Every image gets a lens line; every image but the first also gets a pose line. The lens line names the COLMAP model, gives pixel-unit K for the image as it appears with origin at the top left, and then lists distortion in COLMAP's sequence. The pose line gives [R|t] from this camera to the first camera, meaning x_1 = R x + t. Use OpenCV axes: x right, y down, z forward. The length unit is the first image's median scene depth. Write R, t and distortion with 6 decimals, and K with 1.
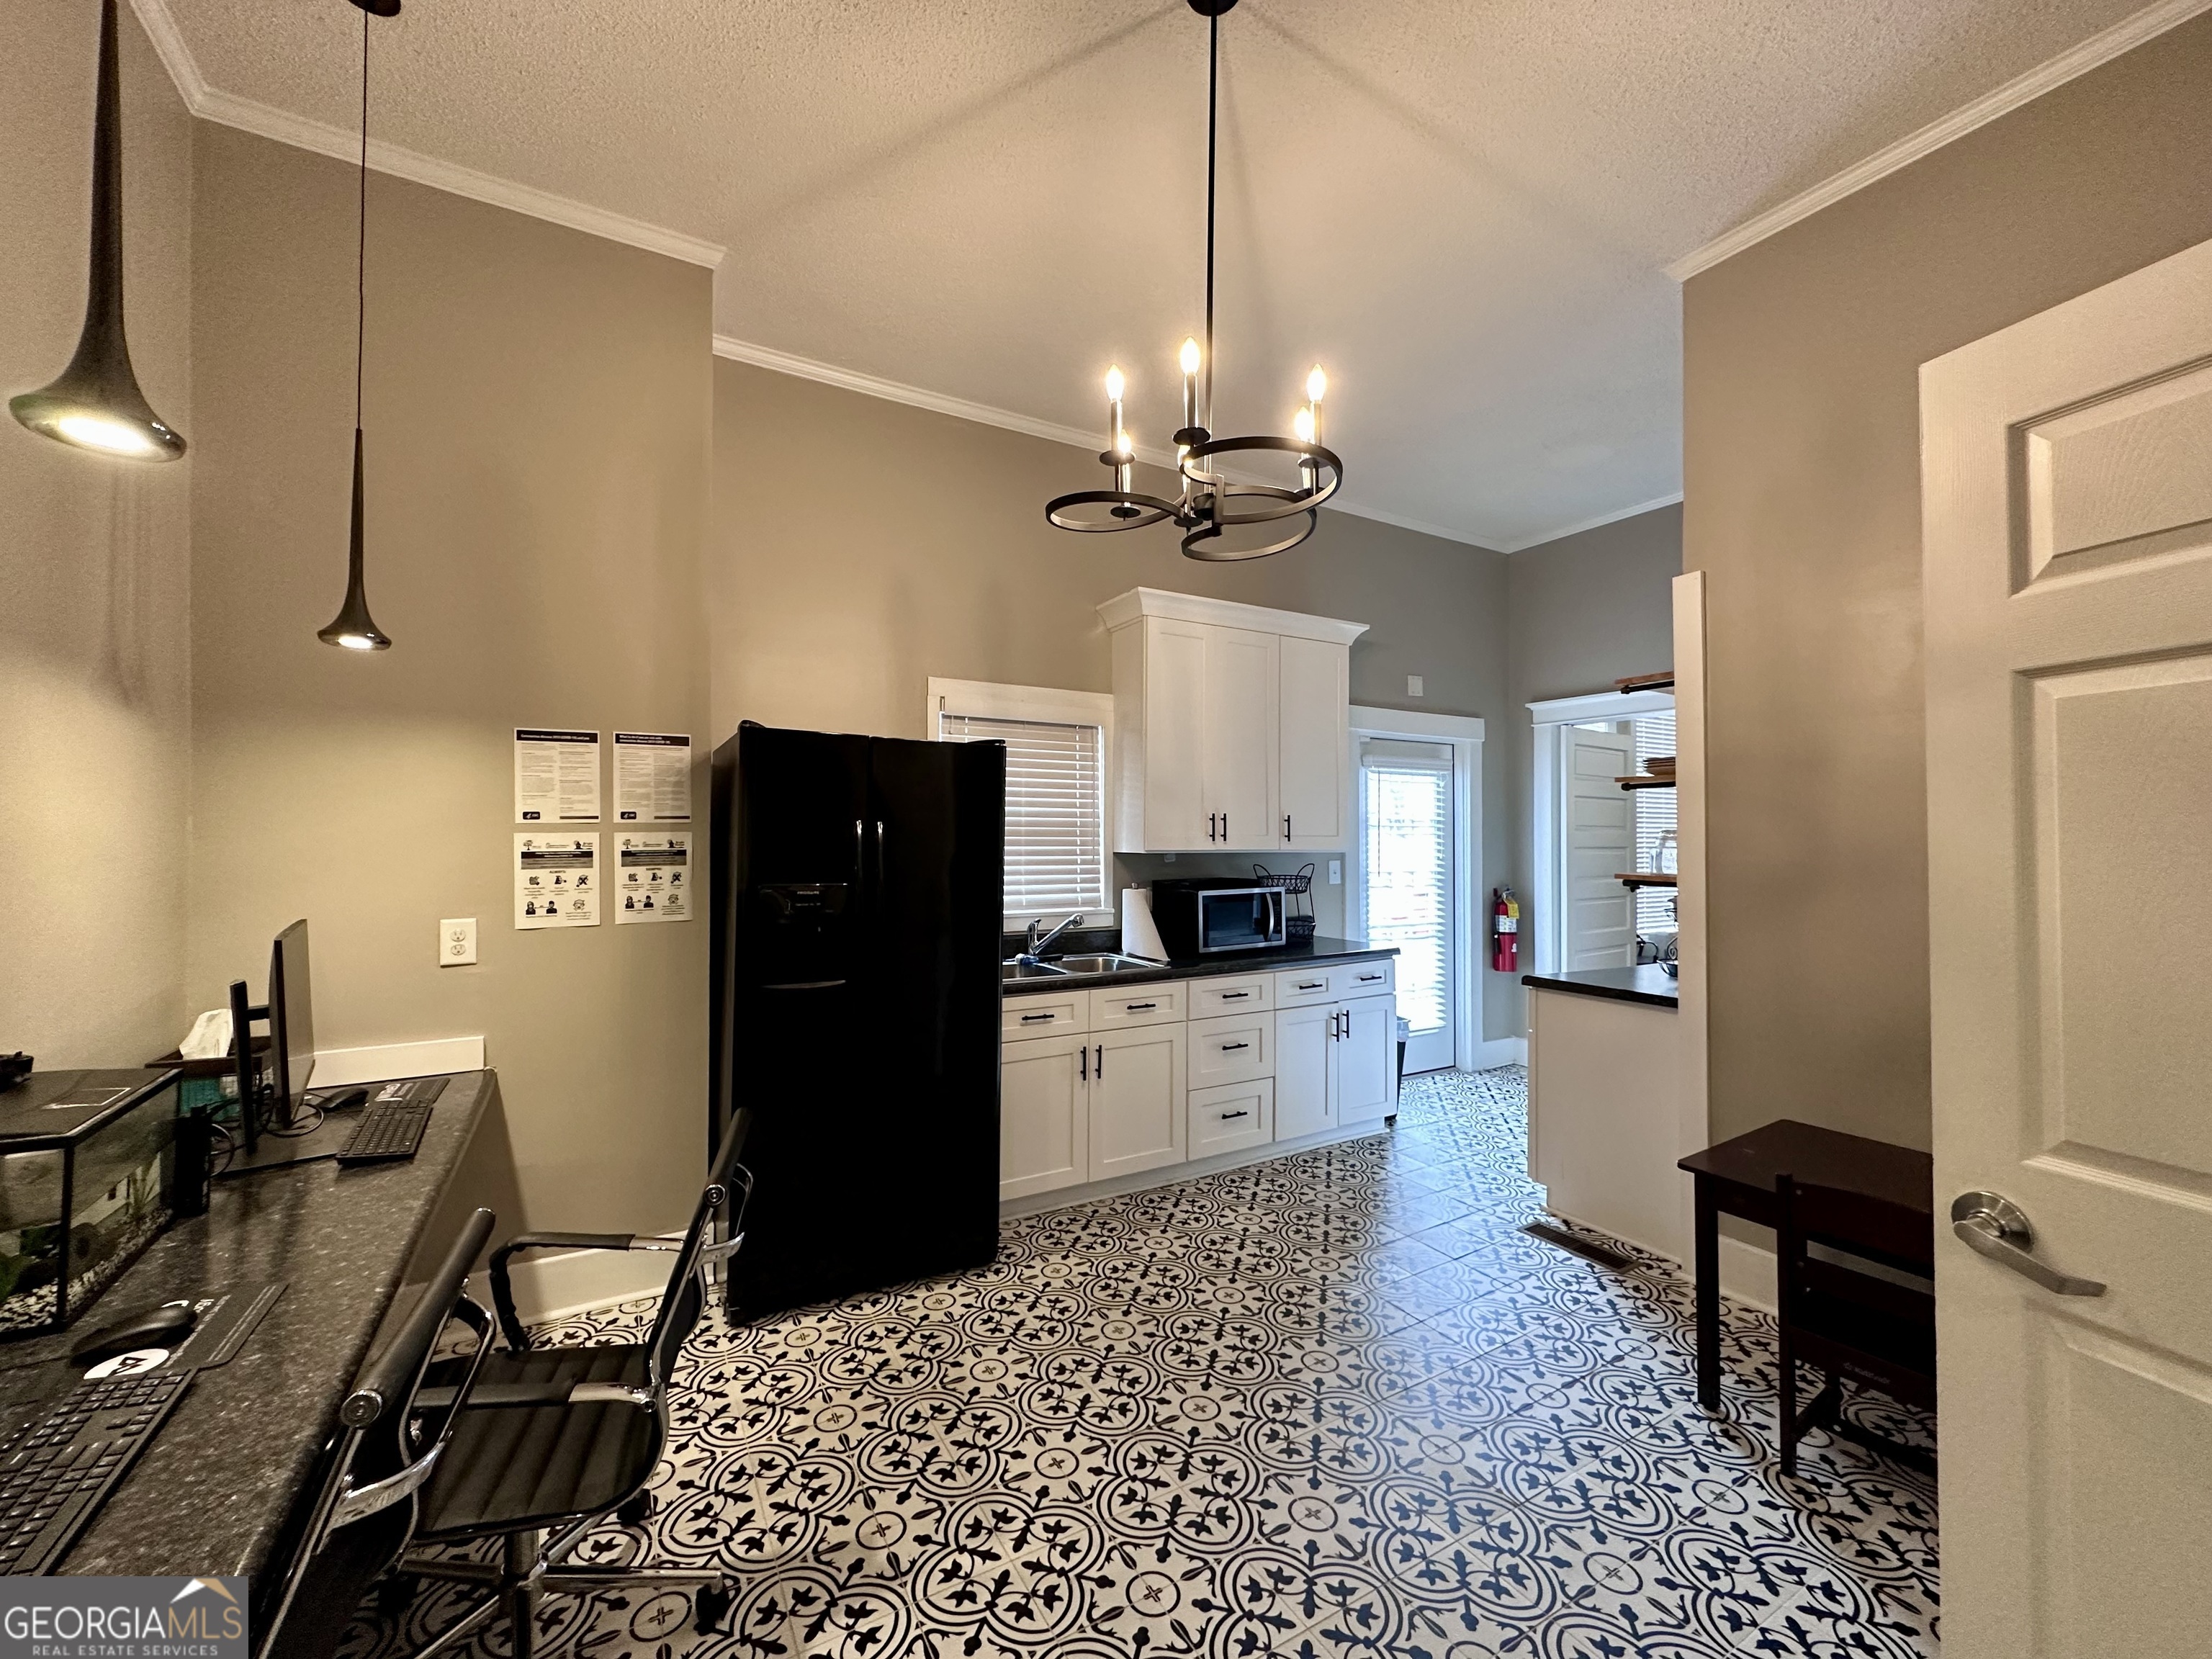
lens RADIAL K [[878.6, 0, 1107.0], [0, 878.6, 832.0], [0, 0, 1]] dist [-0.002649, 0.000062]
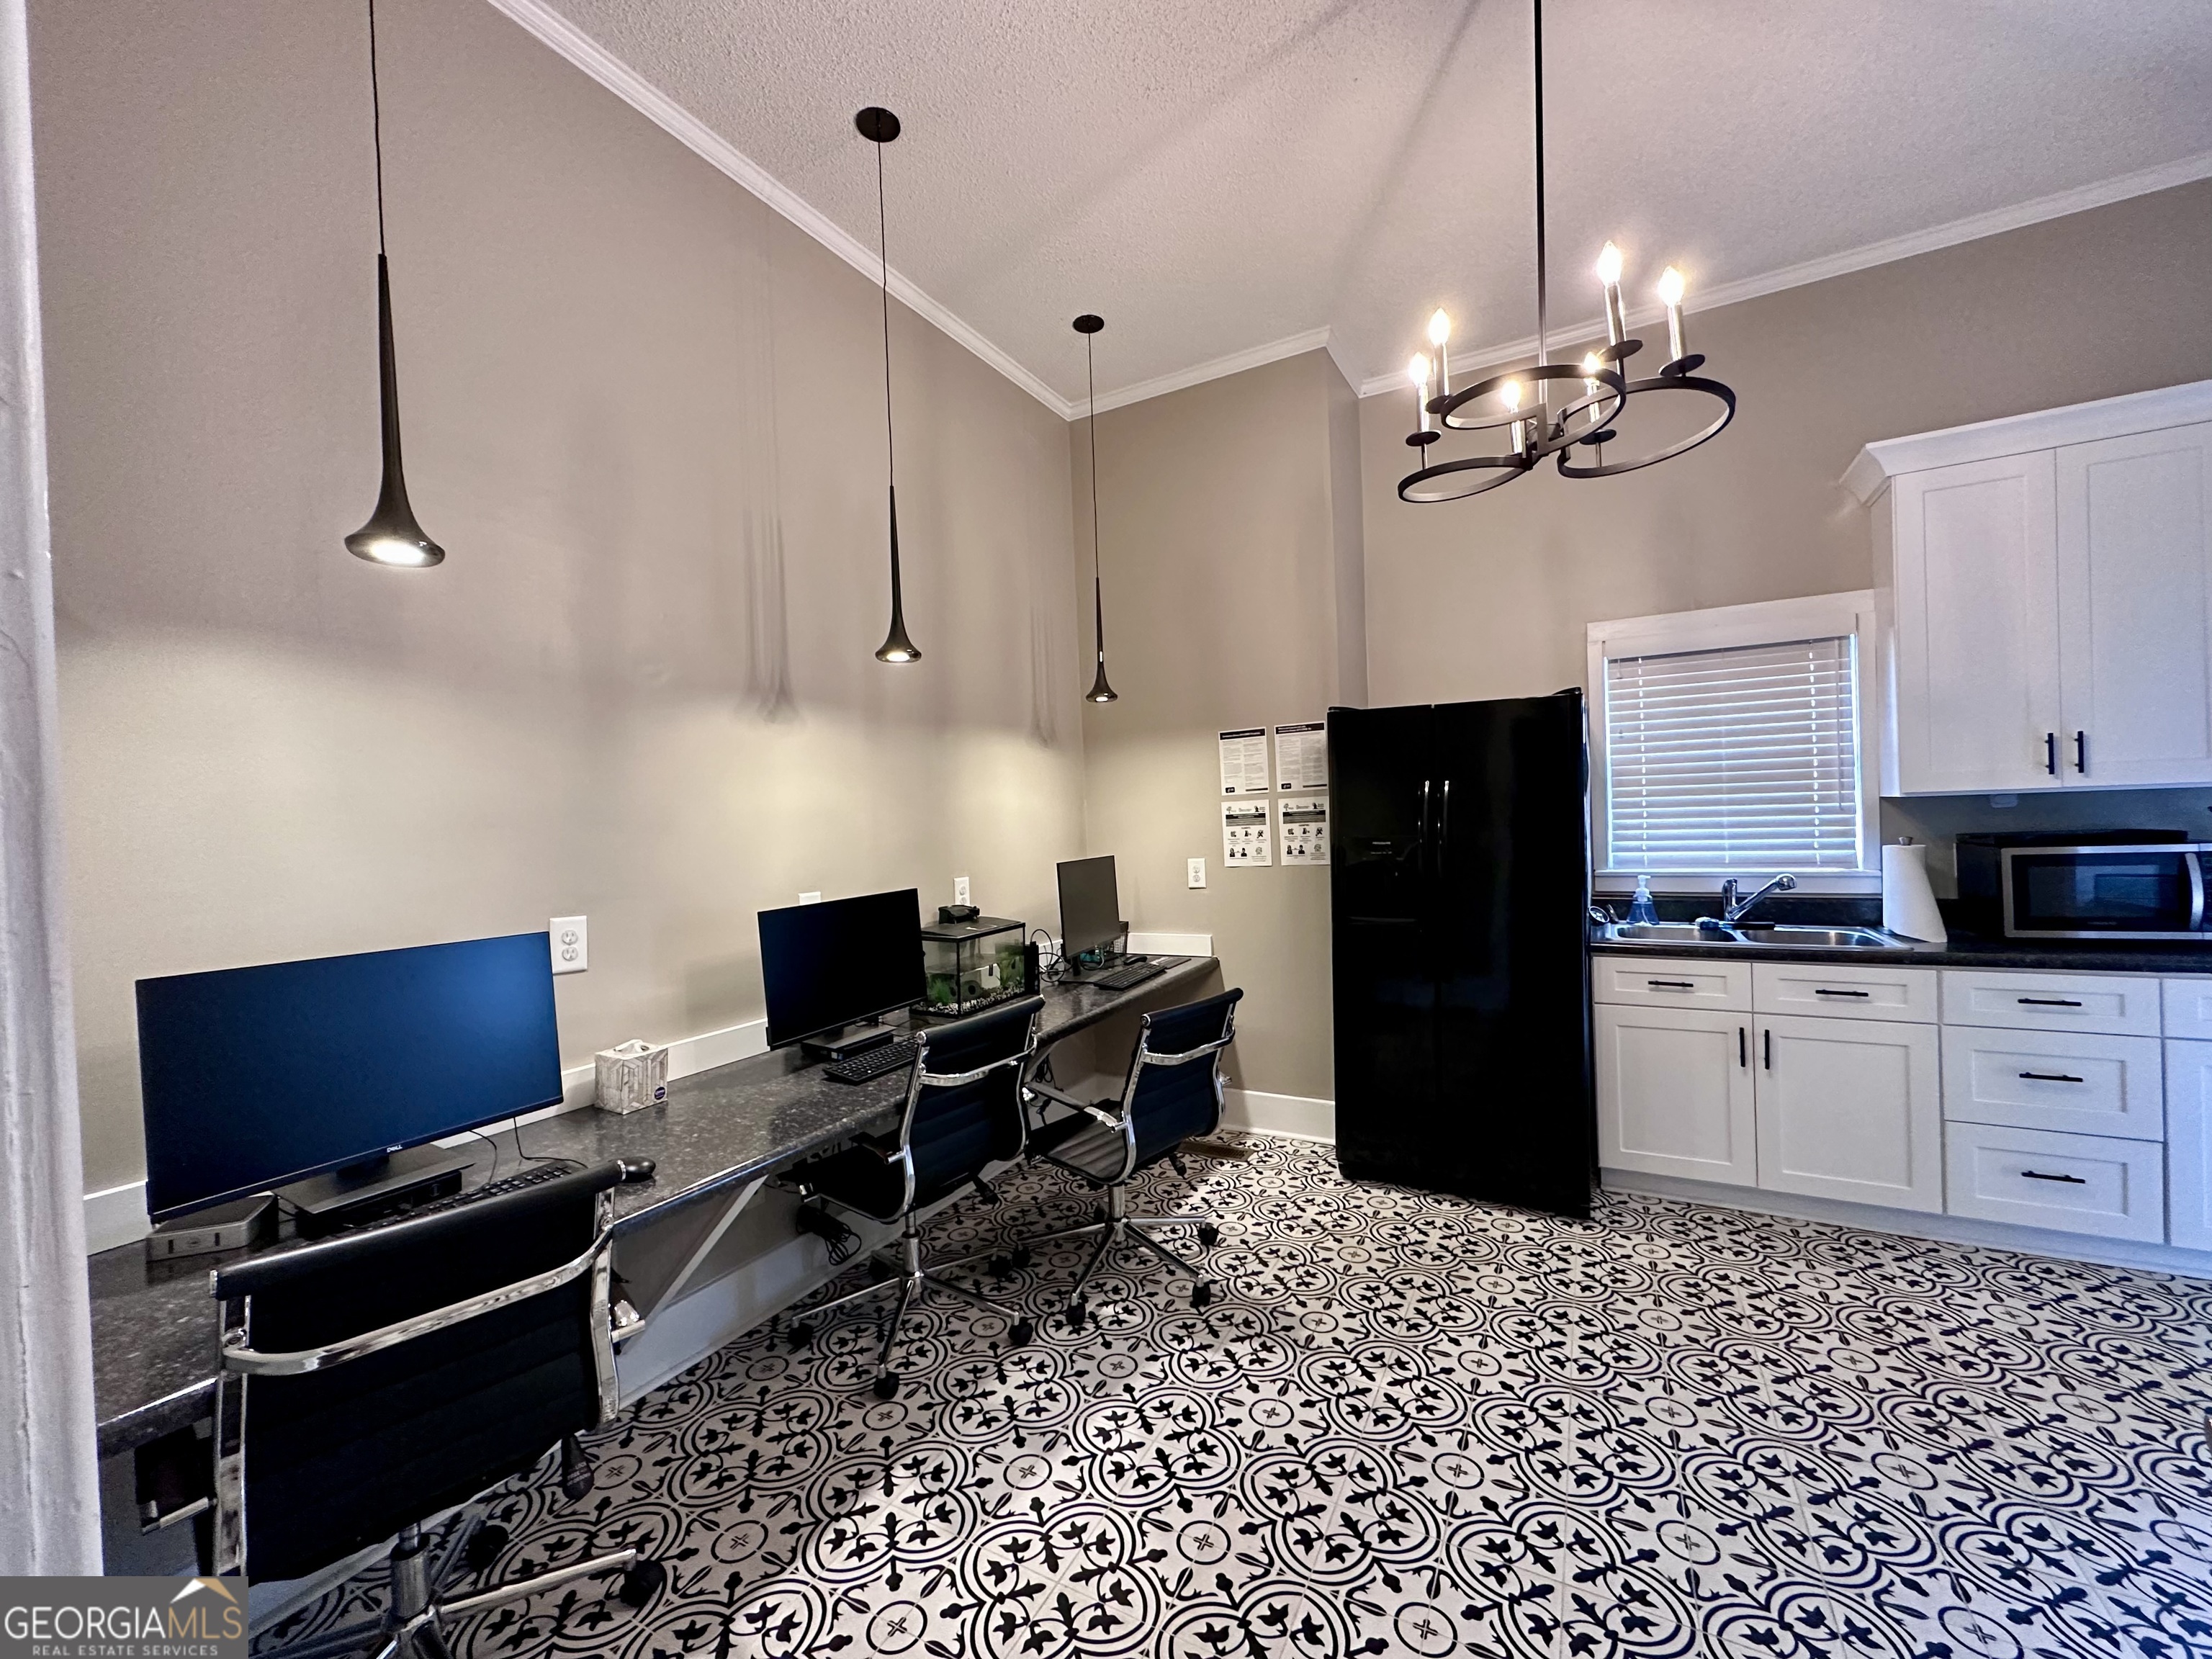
lens RADIAL K [[878.6, 0, 1107.5], [0, 878.6, 829.6], [0, 0, 1]] dist [-0.002649, 0.000062]
pose [[0.521379, -0.007335, -0.853293, 0.462773], [0.045914, 0.998756, 0.019469, 0.008965], [0.852089, -0.049328, 0.521067, 0.048616]]
